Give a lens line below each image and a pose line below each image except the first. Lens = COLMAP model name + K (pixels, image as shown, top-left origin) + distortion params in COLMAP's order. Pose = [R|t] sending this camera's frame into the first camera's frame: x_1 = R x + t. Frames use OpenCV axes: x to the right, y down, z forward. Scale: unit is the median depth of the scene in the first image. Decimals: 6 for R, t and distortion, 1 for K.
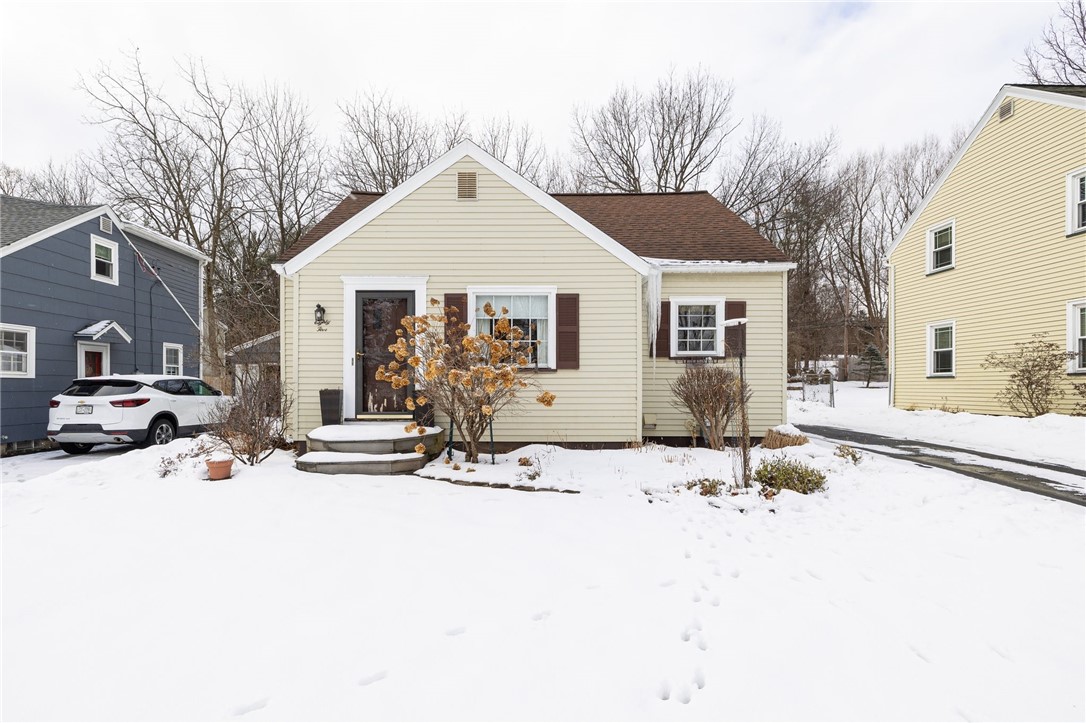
lens RADIAL K [[454.9, 0, 593.8], [0, 454.9, 375.7], [0, 0, 1]] dist [-0.000119, -0.000696]
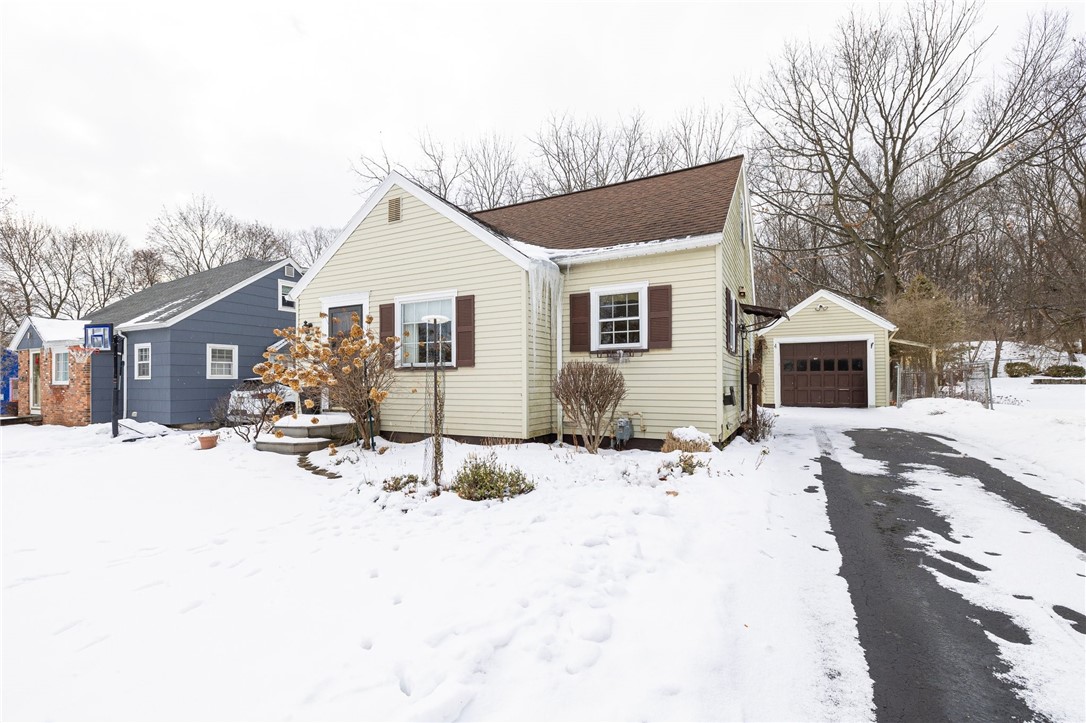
lens RADIAL K [[454.9, 0, 551.3], [0, 454.9, 368.6], [0, 0, 1]] dist [-0.000119, -0.000696]
pose [[0.901877, -0.018649, -0.431590, 0.511695], [0.016142, 0.999825, -0.009472, 0.002535], [0.431691, 0.001576, 0.902020, 0.114977]]
